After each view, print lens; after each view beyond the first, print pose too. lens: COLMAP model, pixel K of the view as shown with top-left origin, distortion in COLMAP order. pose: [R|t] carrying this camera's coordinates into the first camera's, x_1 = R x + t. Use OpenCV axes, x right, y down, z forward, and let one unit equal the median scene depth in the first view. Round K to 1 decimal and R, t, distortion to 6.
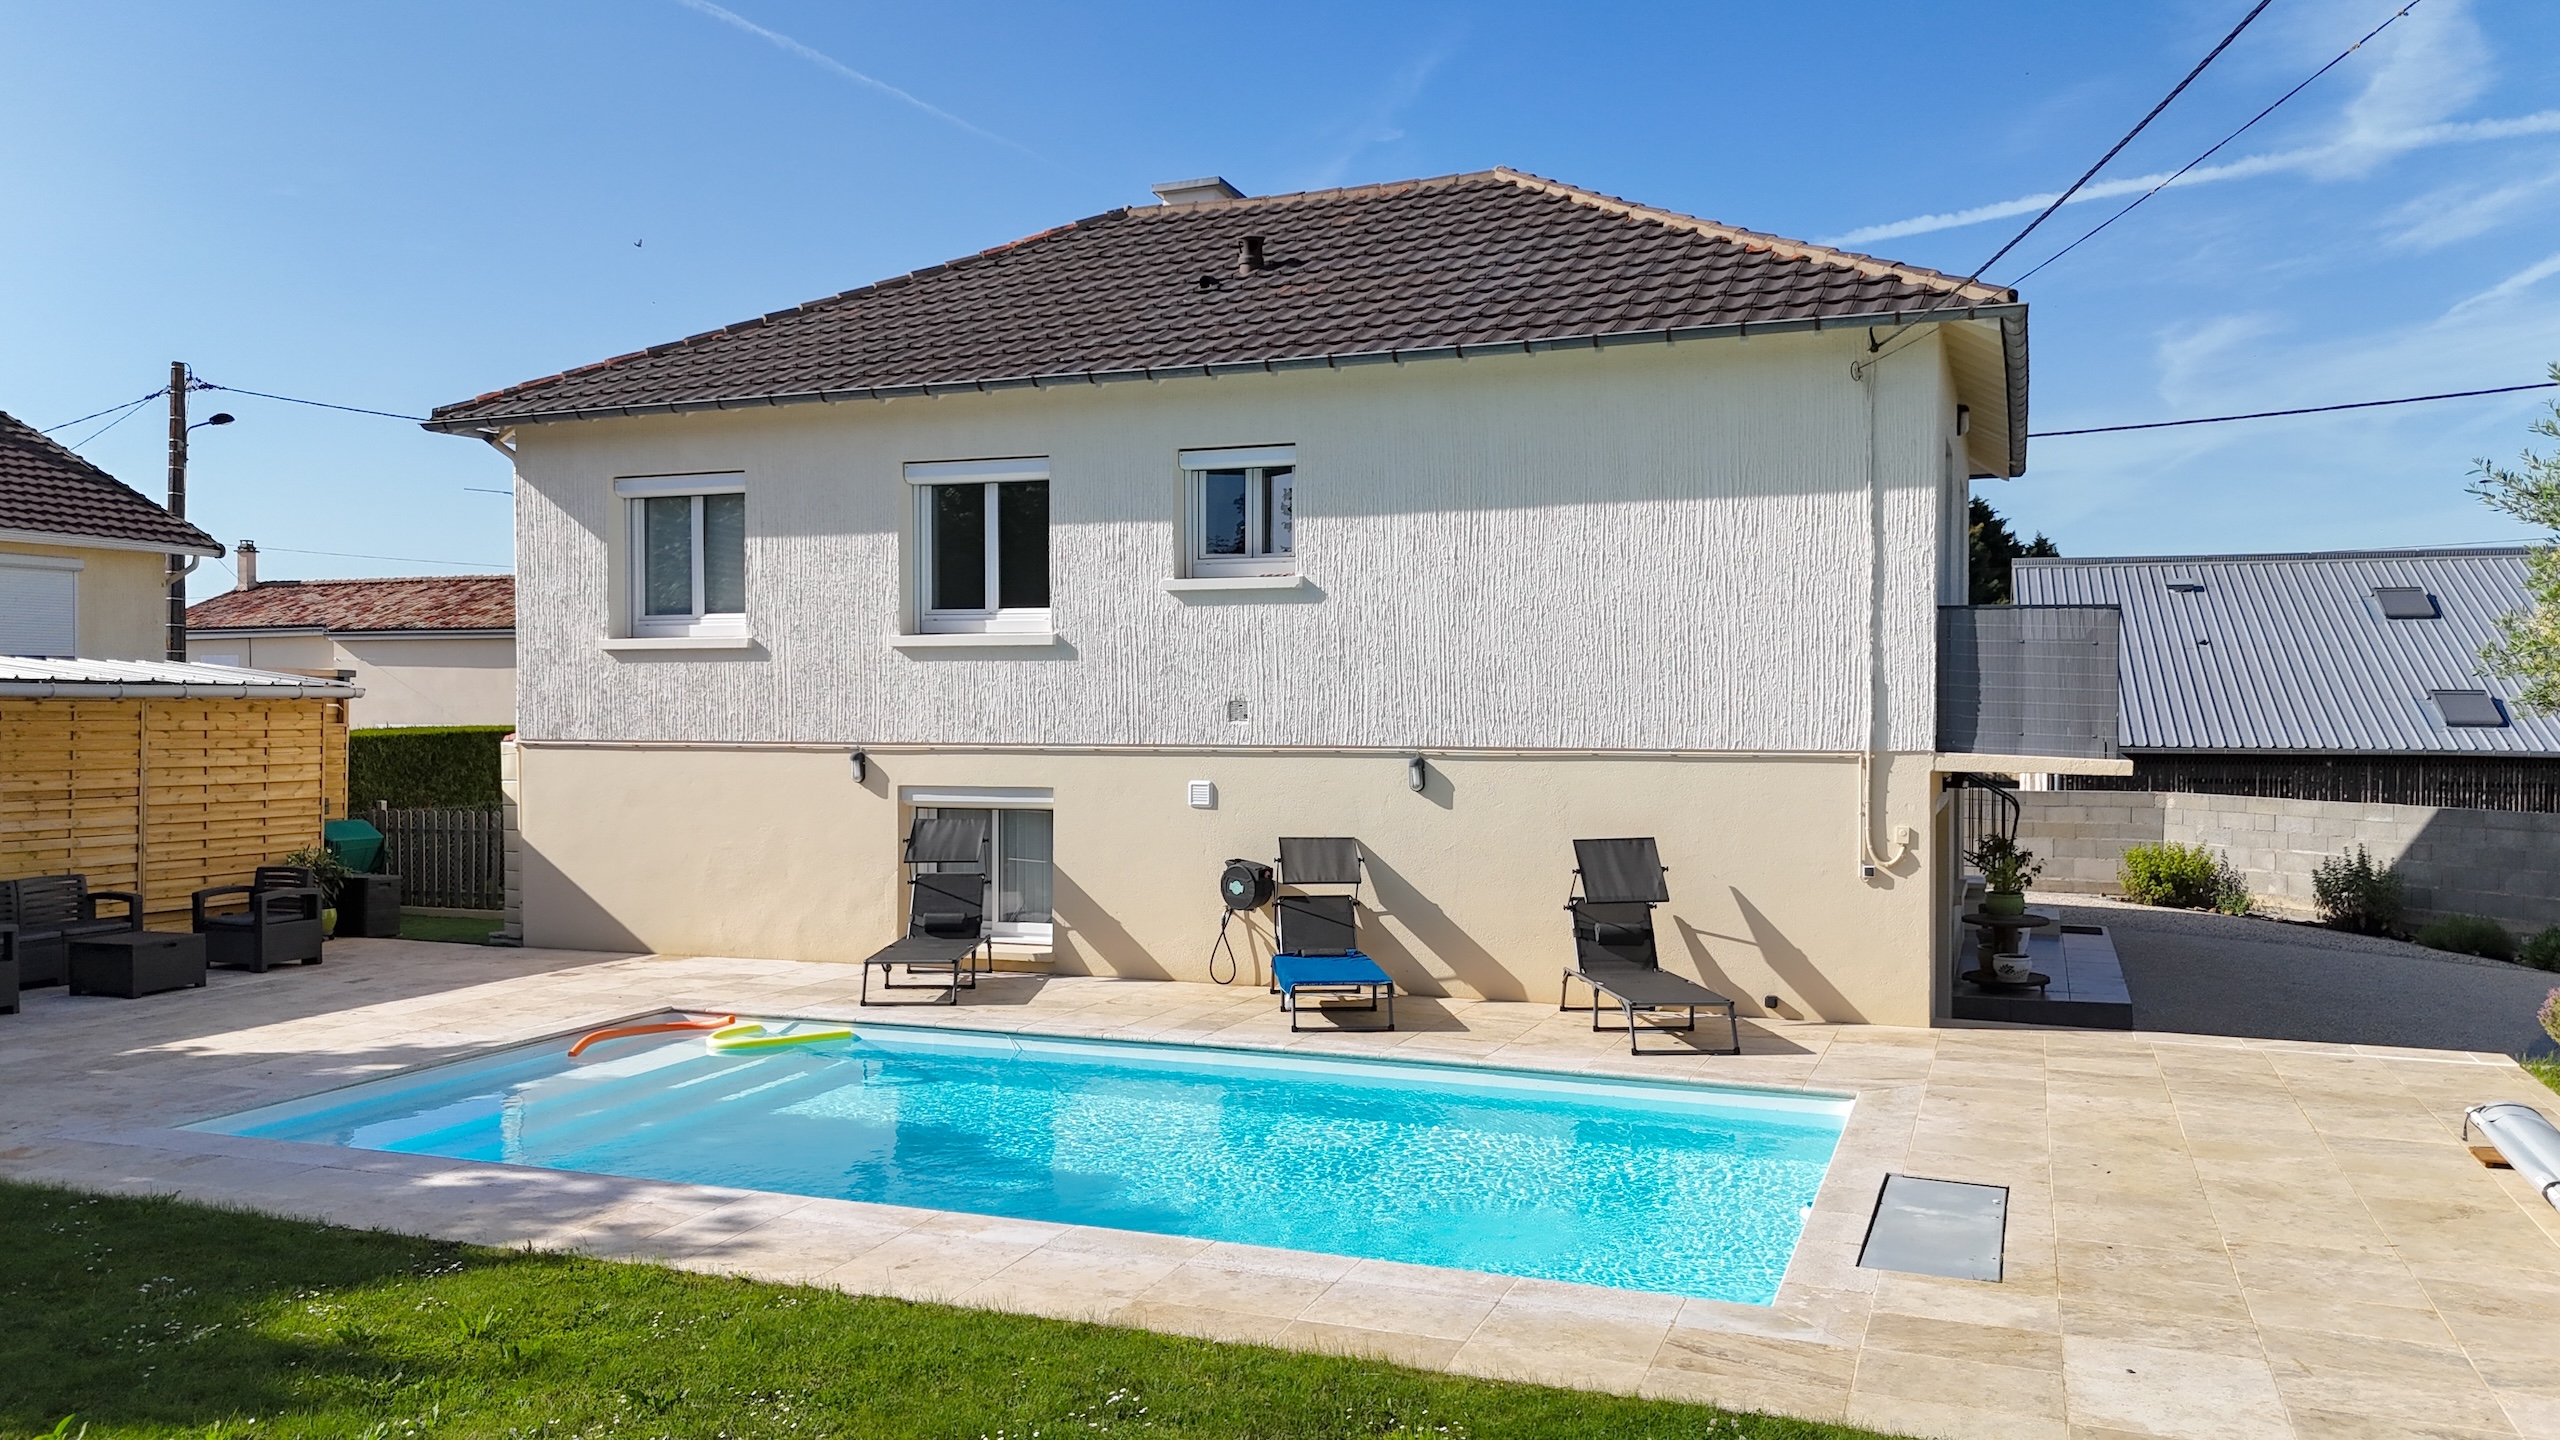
lens RADIAL K [[1895.0, 0, 1267.8], [0, 1895.0, 718.8], [0, 0, 1]] dist [0.041322, -0.023267]
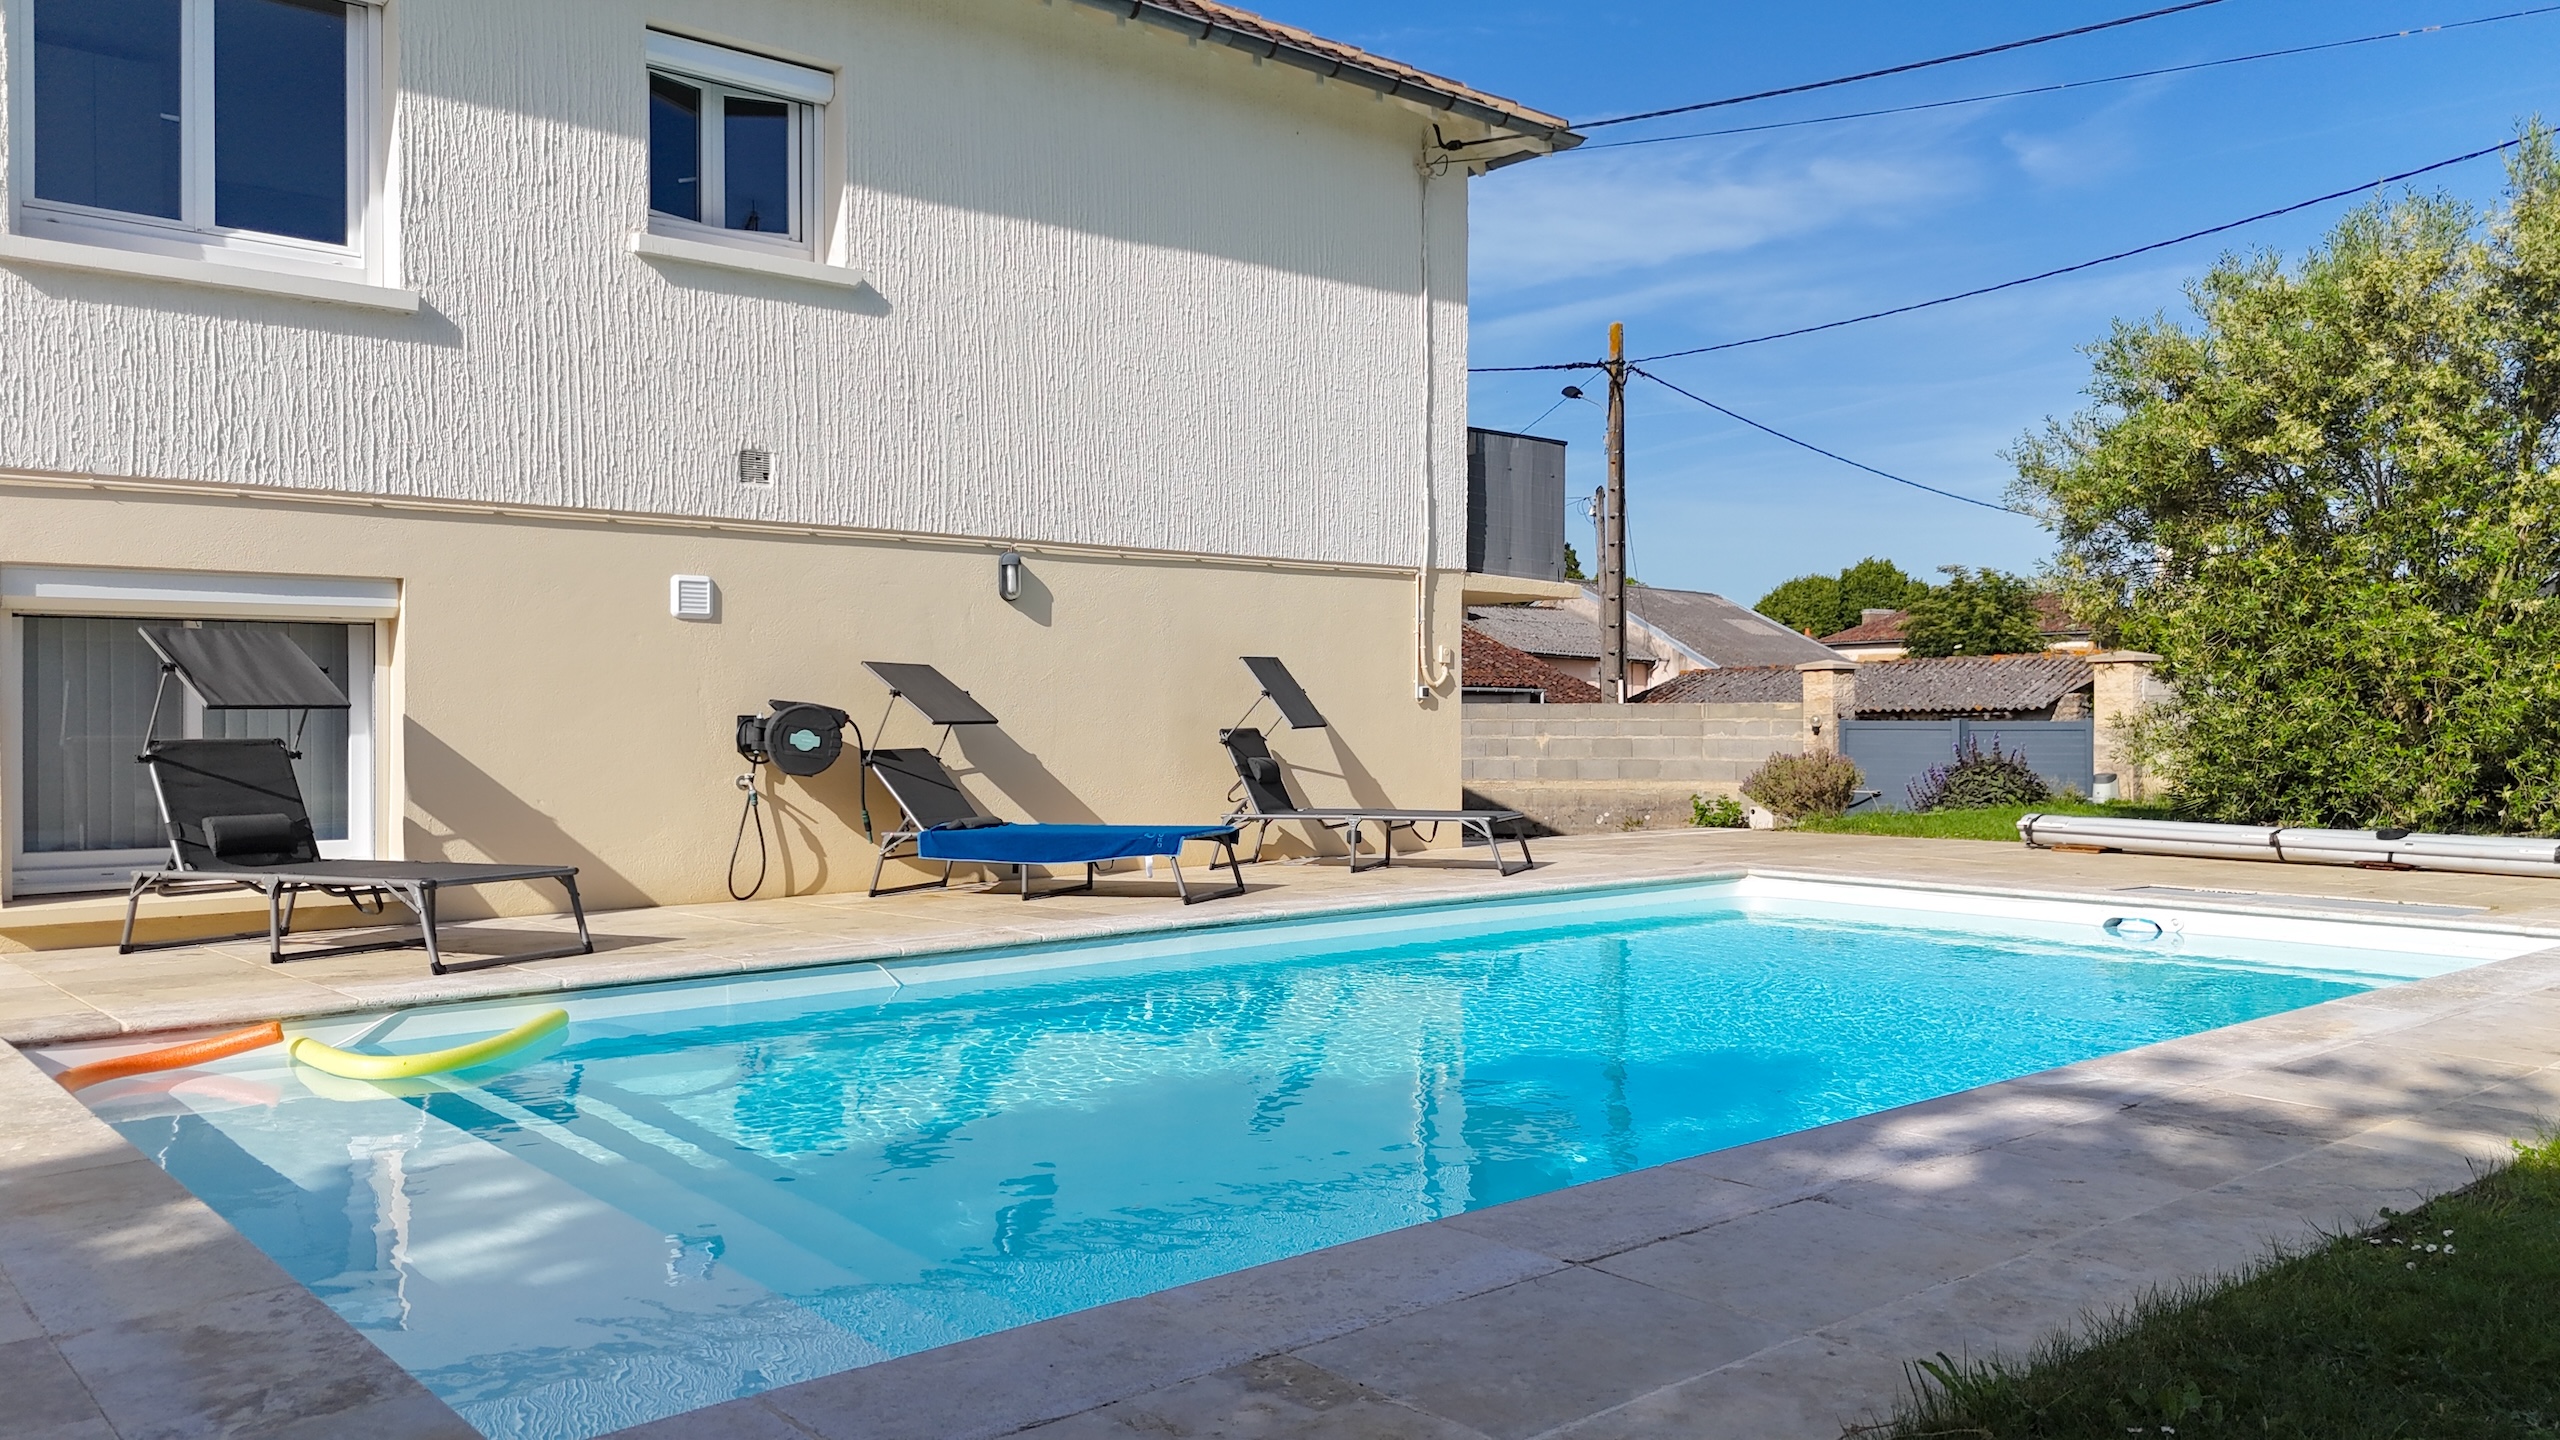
lens RADIAL K [[1895.0, 0, 1284.1], [0, 1895.0, 716.4], [0, 0, 1]] dist [0.041322, -0.023267]
pose [[0.444575, -0.002457, 0.895738, -0.514672], [0.008685, 0.999961, -0.001568, 0.082886], [-0.895699, 0.008476, 0.444579, 0.569101]]
